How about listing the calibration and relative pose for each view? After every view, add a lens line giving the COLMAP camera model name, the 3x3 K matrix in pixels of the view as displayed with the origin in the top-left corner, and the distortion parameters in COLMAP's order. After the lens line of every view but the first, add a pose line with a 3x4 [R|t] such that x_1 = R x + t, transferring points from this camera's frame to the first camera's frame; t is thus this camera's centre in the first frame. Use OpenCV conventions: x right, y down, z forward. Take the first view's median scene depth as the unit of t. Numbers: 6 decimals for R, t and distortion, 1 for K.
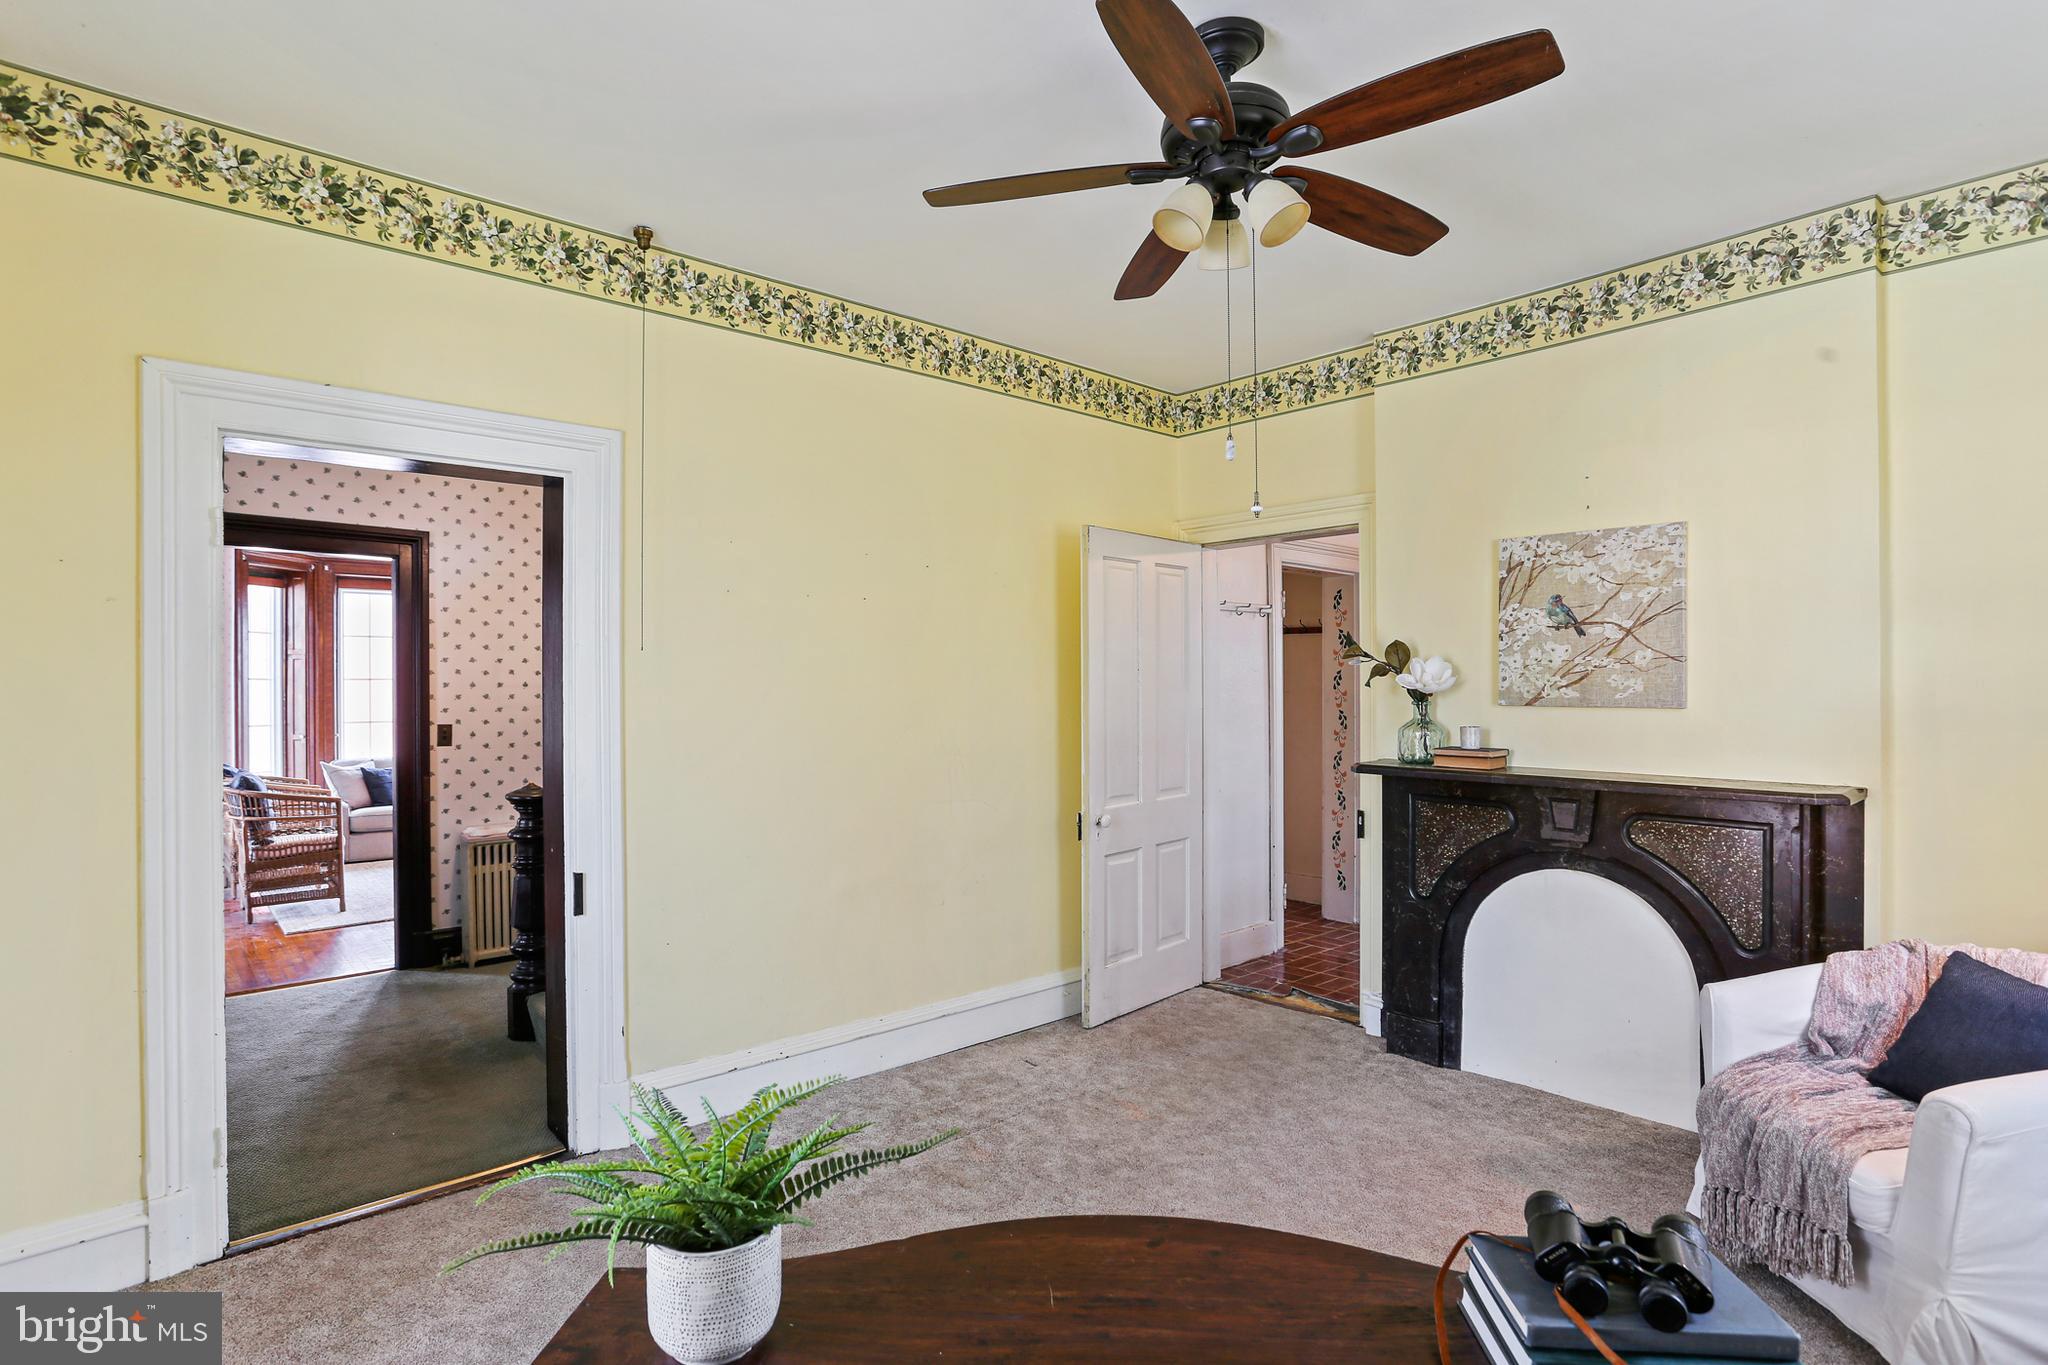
lens RADIAL K [[1025.6, 0, 1024.0], [0, 1025.6, 682.5], [0, 0, 1]] dist [-0.050586, 0.026583]
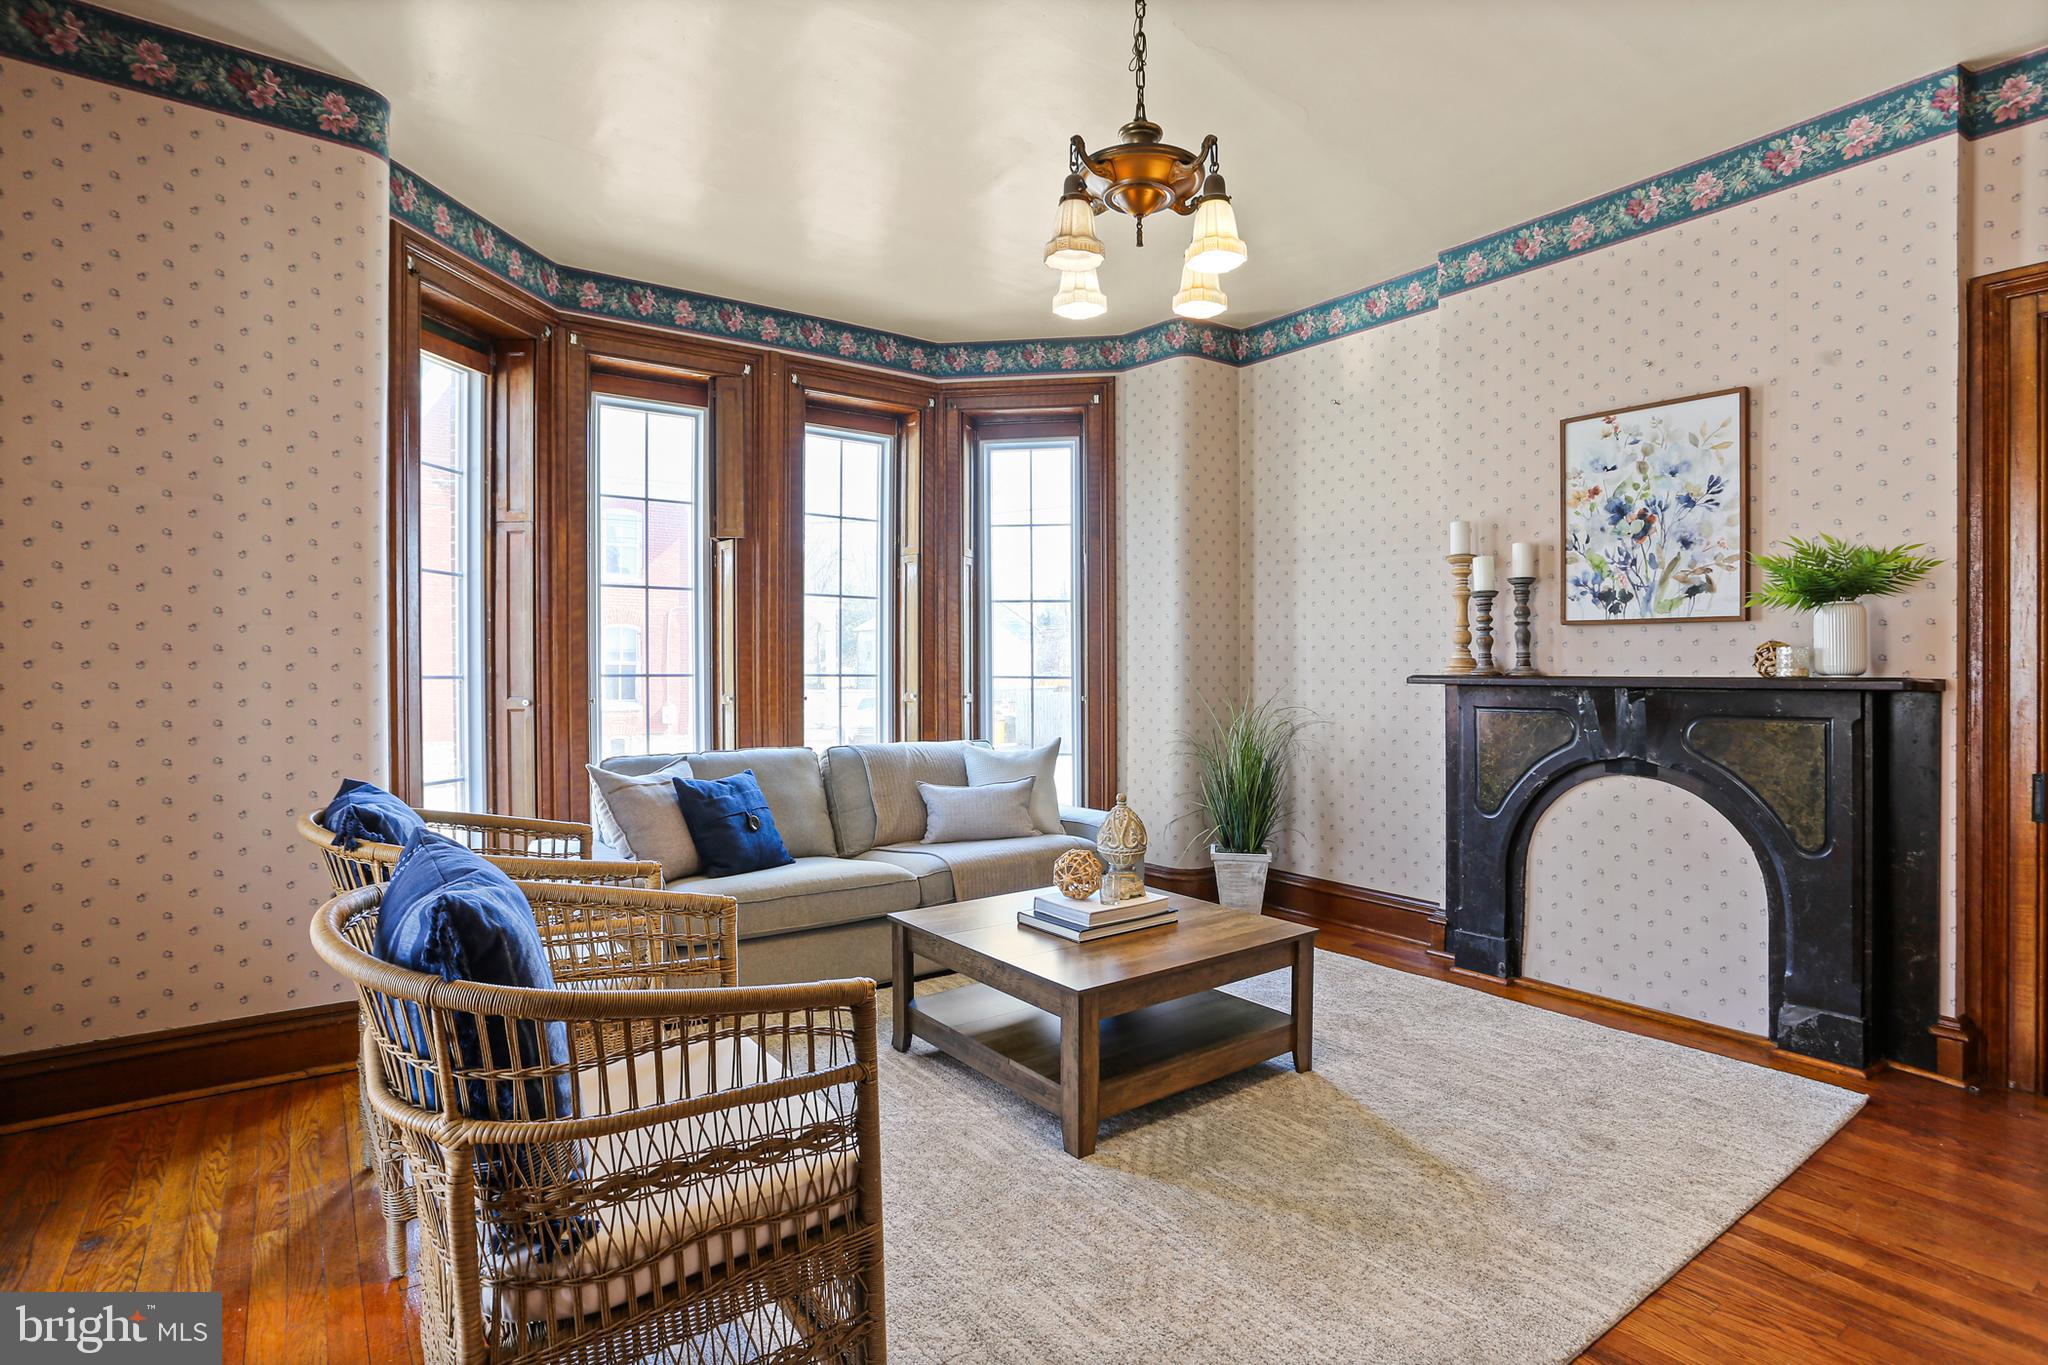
lens RADIAL K [[1025.6, 0, 1024.0], [0, 1025.6, 682.5], [0, 0, 1]] dist [-0.050586, 0.026583]
pose [[0.995162, 0.008236, -0.097898, -0.639499], [-0.006282, 0.999775, 0.020241, 0.048175], [0.098043, -0.019528, 0.994991, 0.807647]]
